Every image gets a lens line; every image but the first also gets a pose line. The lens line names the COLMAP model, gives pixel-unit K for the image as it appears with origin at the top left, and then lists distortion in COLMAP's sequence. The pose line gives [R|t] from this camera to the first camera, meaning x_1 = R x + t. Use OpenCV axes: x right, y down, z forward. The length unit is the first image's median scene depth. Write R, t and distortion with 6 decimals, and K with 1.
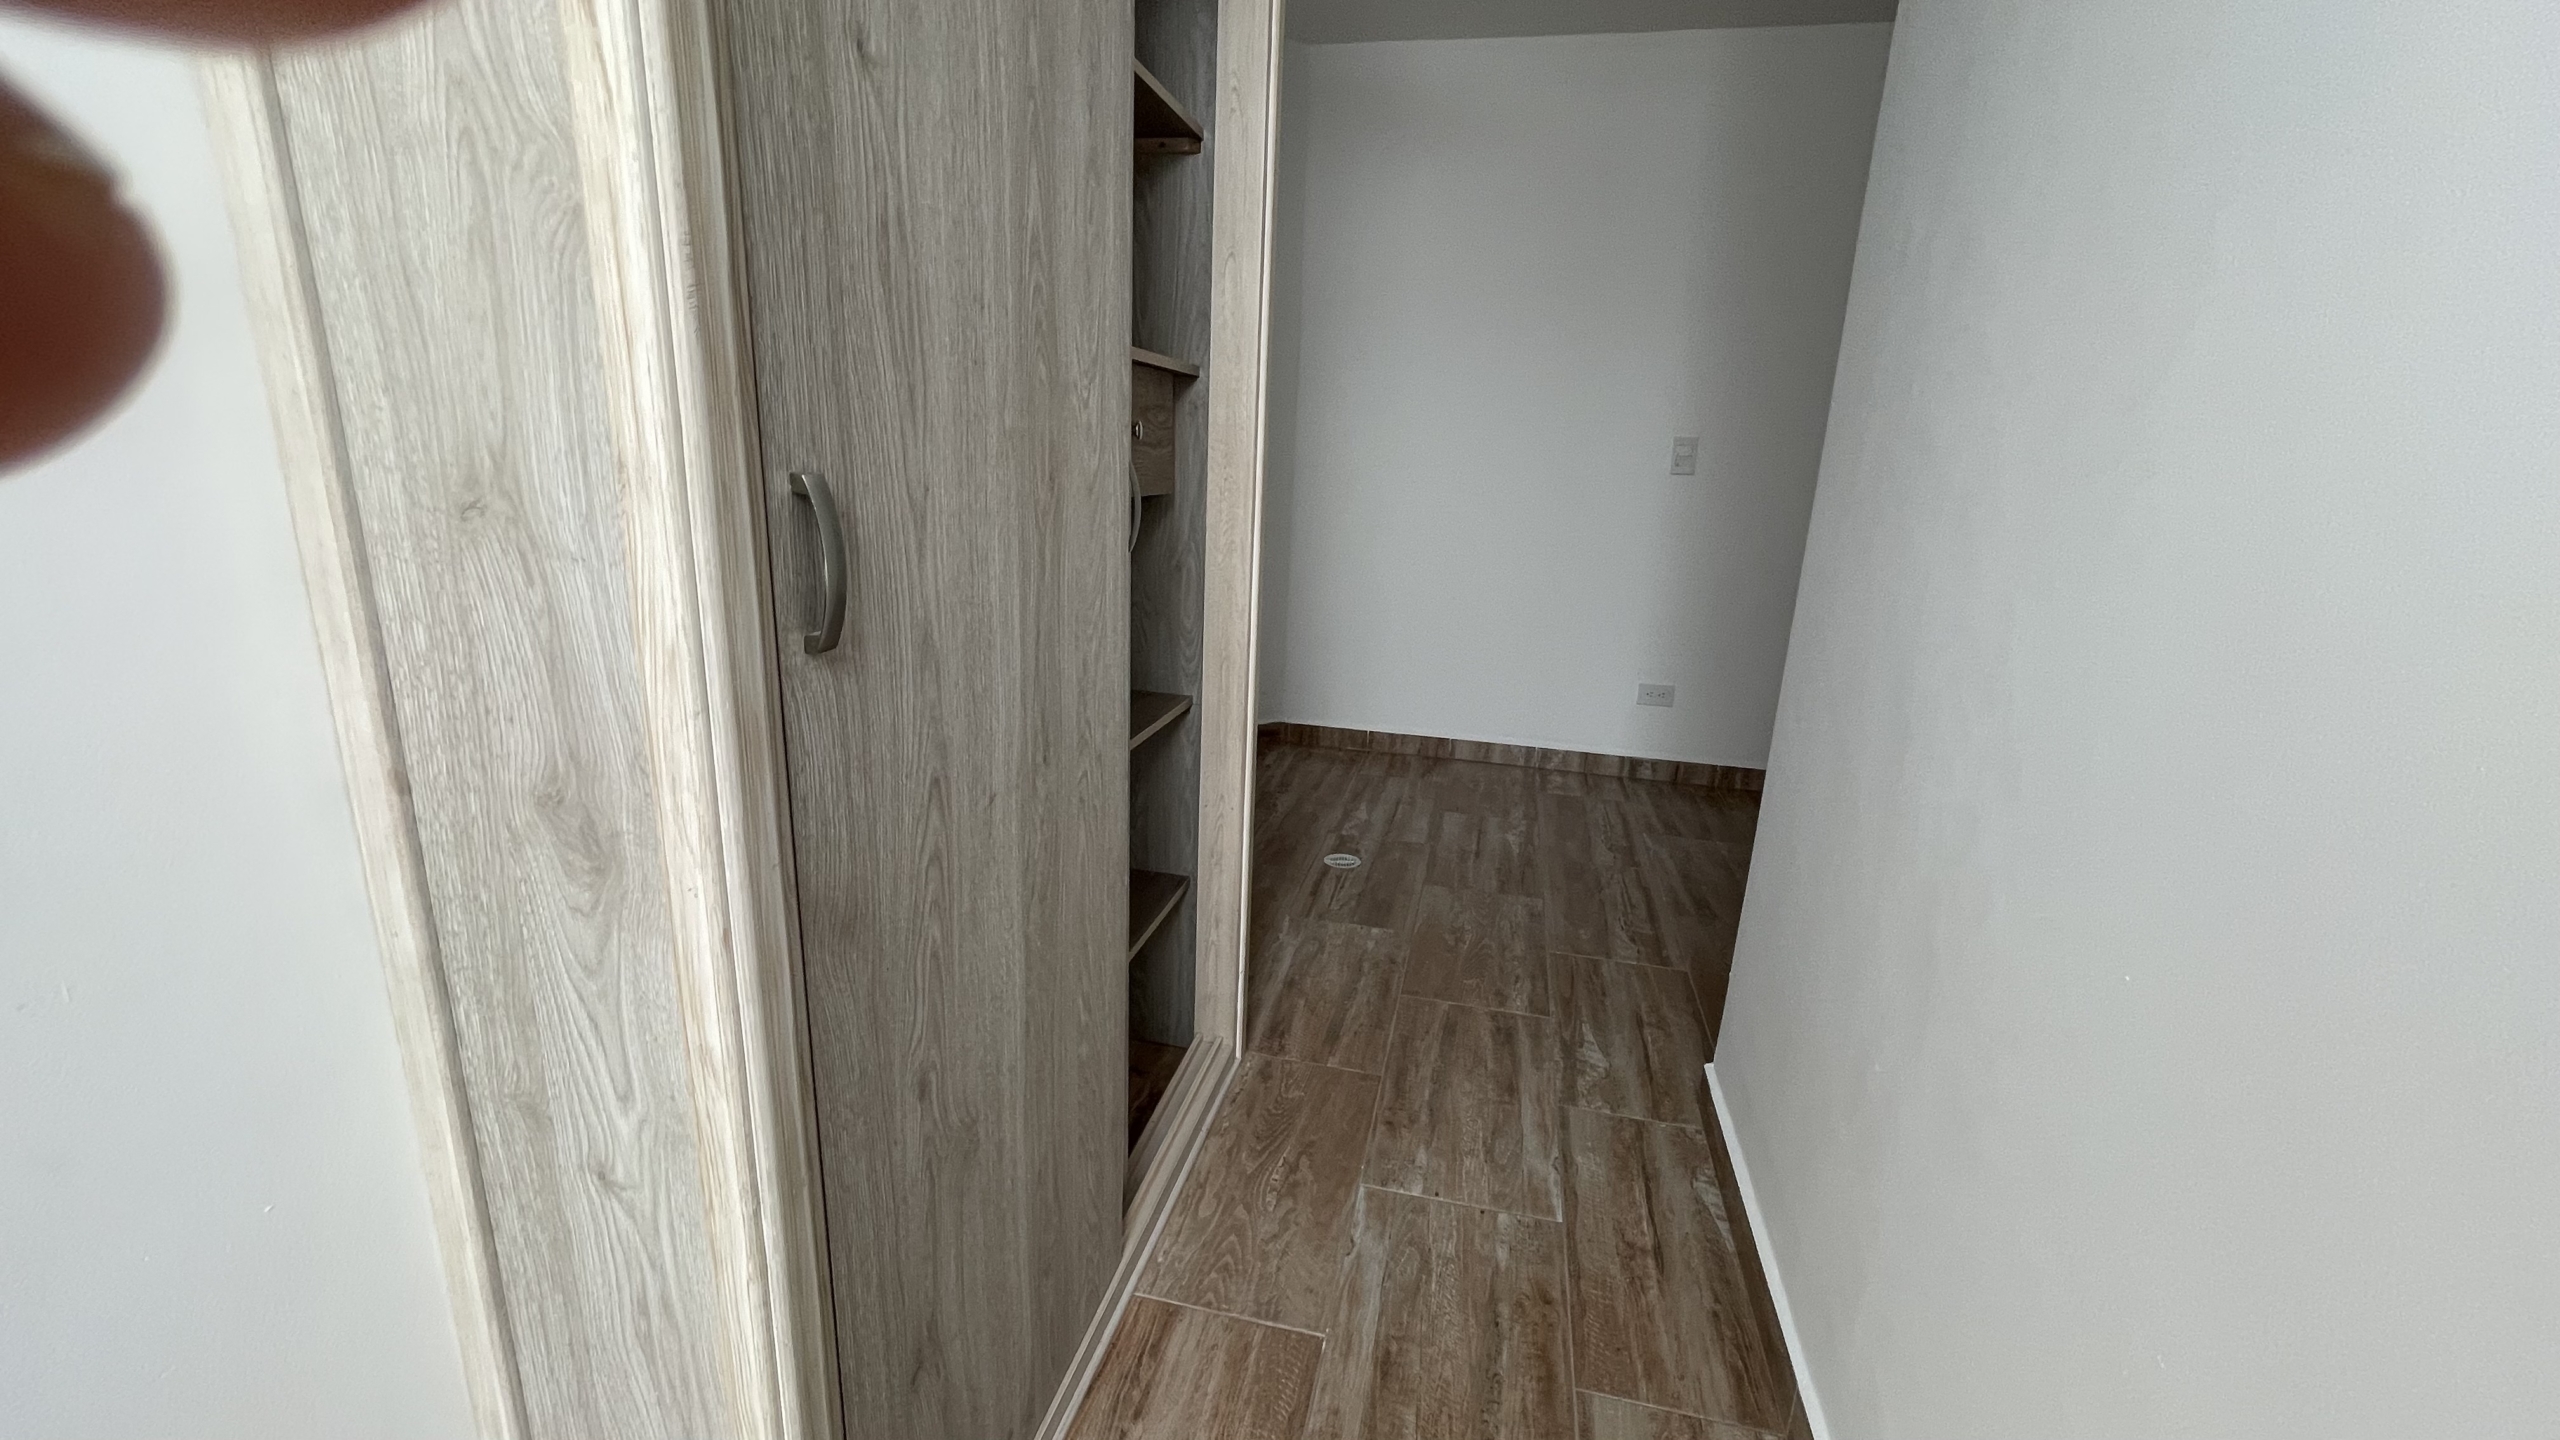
lens RADIAL K [[1036.9, 0, 1272.7], [0, 1036.9, 720.8], [0, 0, 1]] dist [-0.002135, 0.000609]
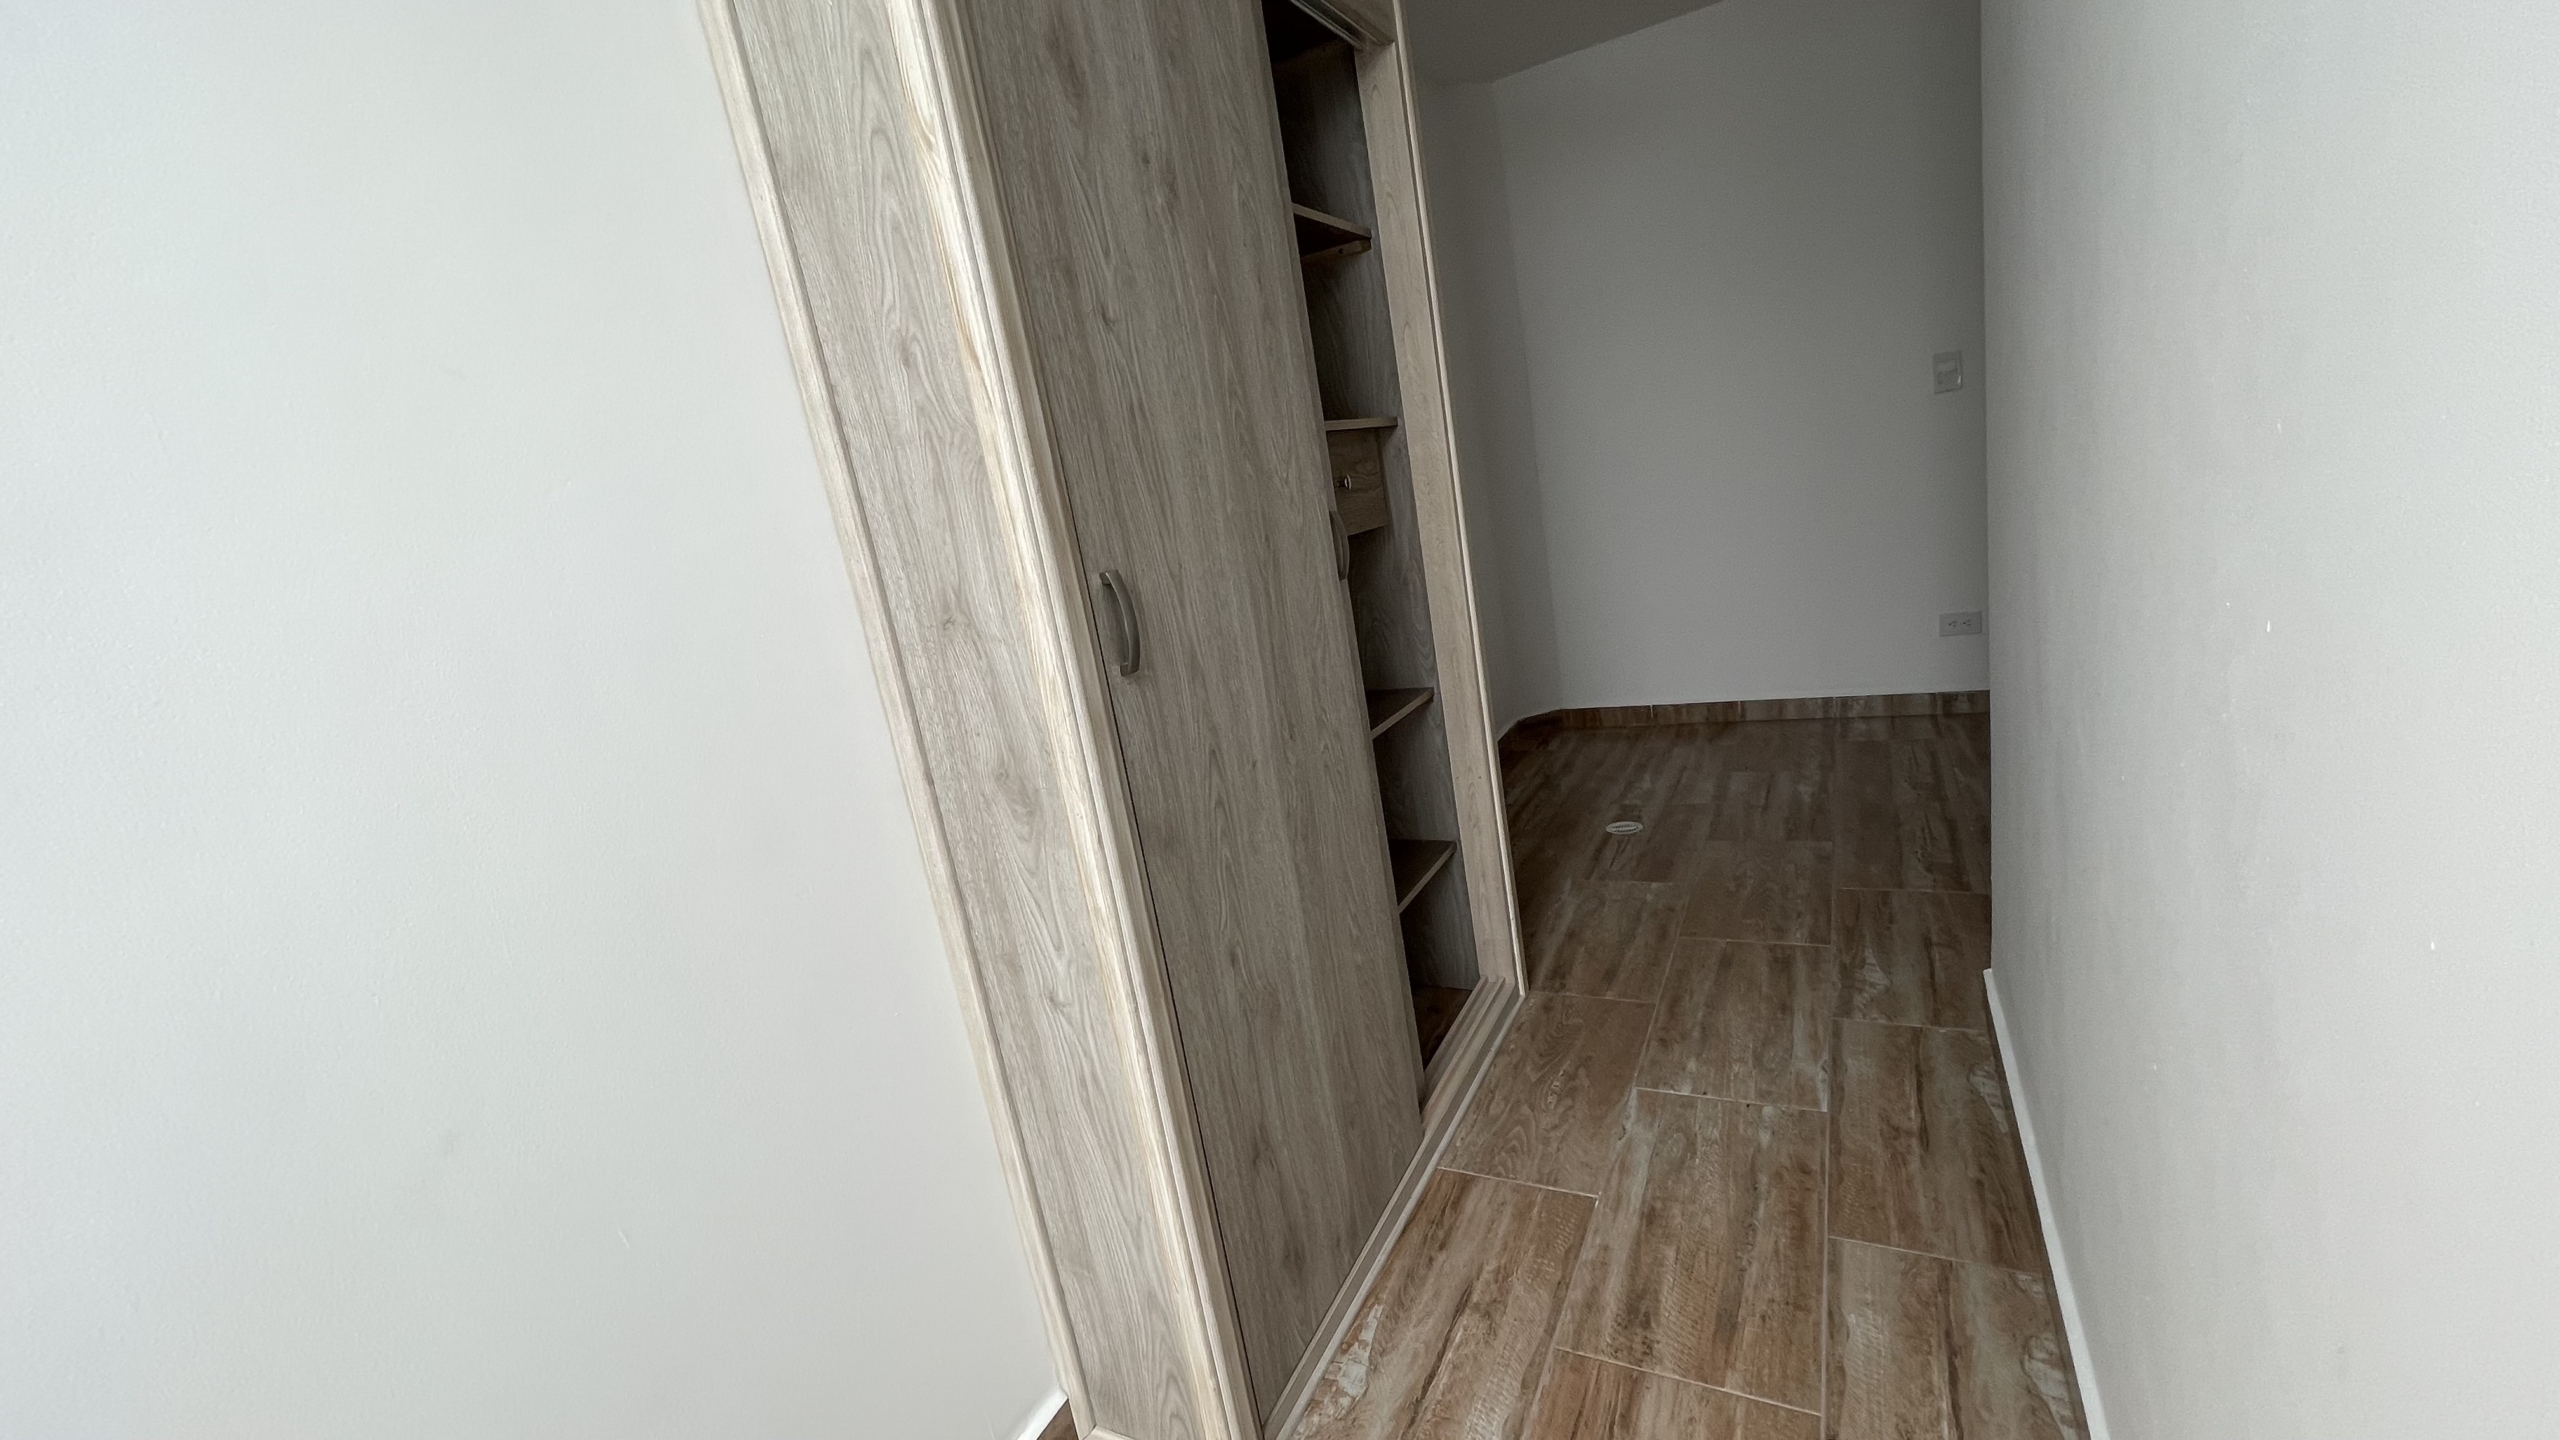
lens RADIAL K [[1046.7, 0, 1284.6], [0, 1046.7, 720.4], [0, 0, 1]] dist [0.018479, -0.000009]
pose [[0.947249, -0.138312, -0.289119, 0.215734], [0.132267, 0.990389, -0.040441, 0.083970], [0.291933, 0.000066, 0.956439, -0.420687]]
